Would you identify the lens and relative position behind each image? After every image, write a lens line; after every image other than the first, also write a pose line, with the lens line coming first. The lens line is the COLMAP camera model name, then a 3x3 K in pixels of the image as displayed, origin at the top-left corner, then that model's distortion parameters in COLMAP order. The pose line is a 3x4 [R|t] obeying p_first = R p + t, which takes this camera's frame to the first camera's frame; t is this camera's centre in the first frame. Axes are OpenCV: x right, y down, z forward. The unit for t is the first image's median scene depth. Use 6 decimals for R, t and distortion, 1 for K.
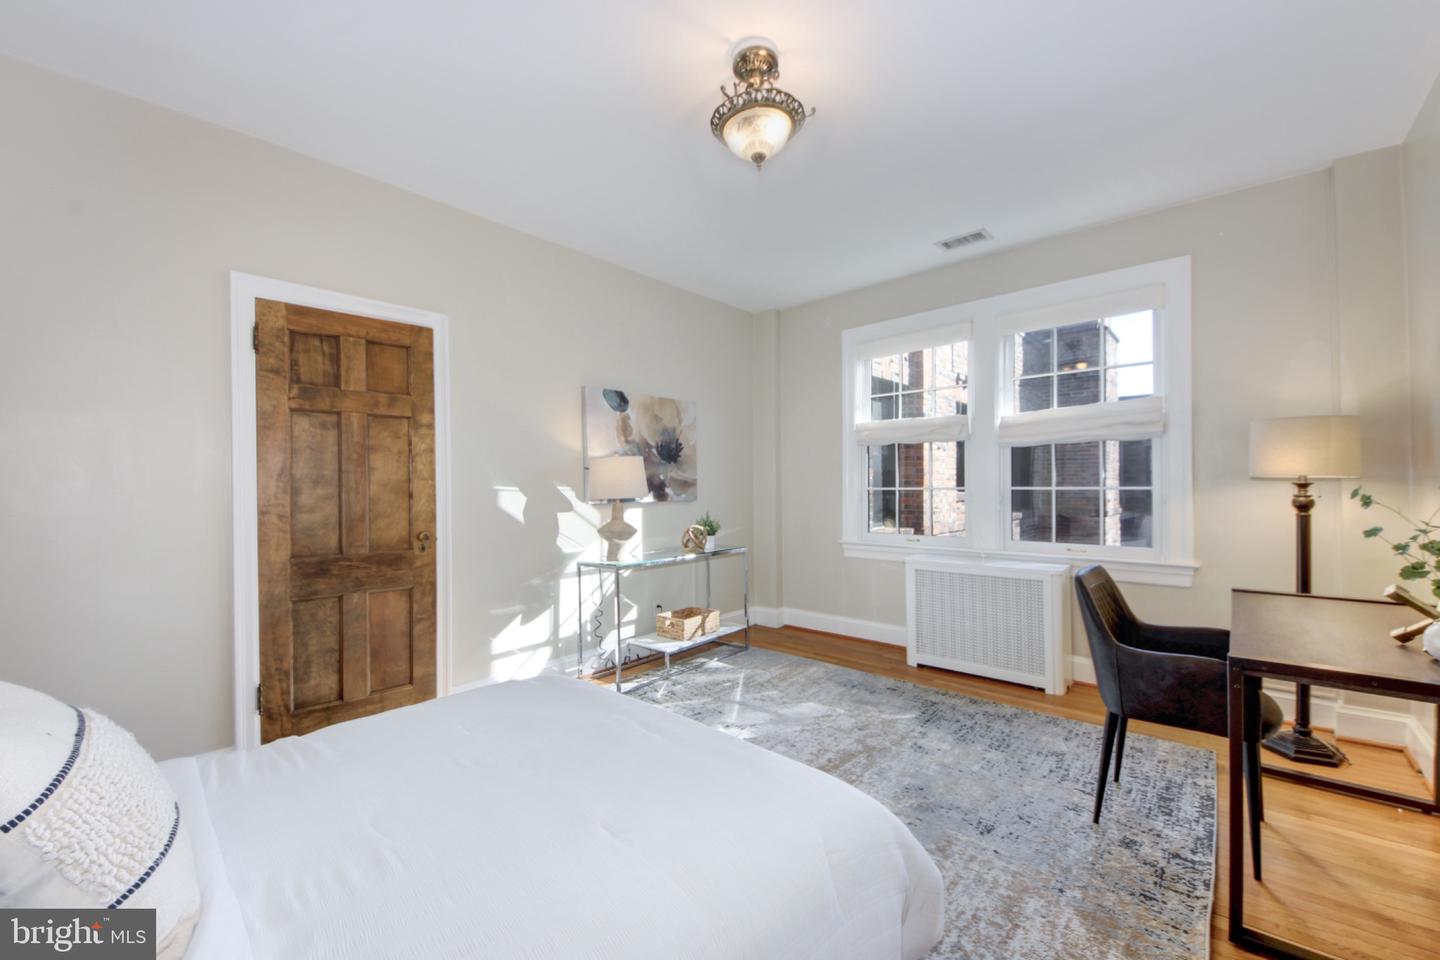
lens RADIAL K [[533.8, 0, 711.6], [0, 533.8, 492.9], [0, 0, 1]] dist [0.007213, -0.005476]
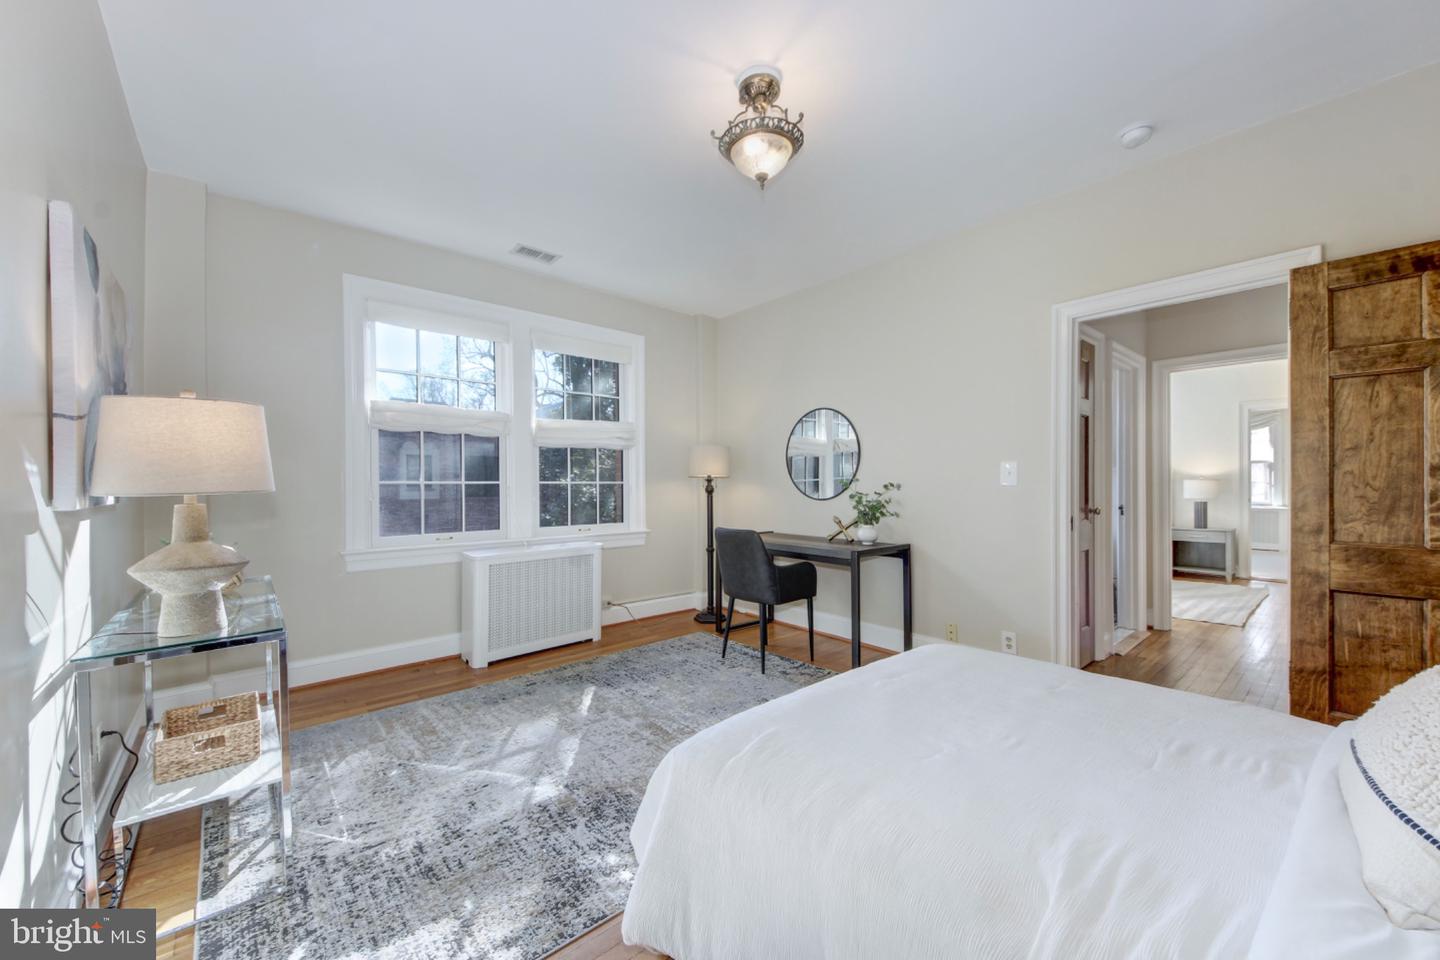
lens RADIAL K [[533.8, 0, 715.8], [0, 533.8, 487.9], [0, 0, 1]] dist [0.007213, -0.005476]
pose [[0.147807, -0.009340, 0.988972, -0.595075], [0.008453, 0.999931, 0.008181, -0.002949], [-0.988980, 0.007151, 0.147876, 0.515441]]
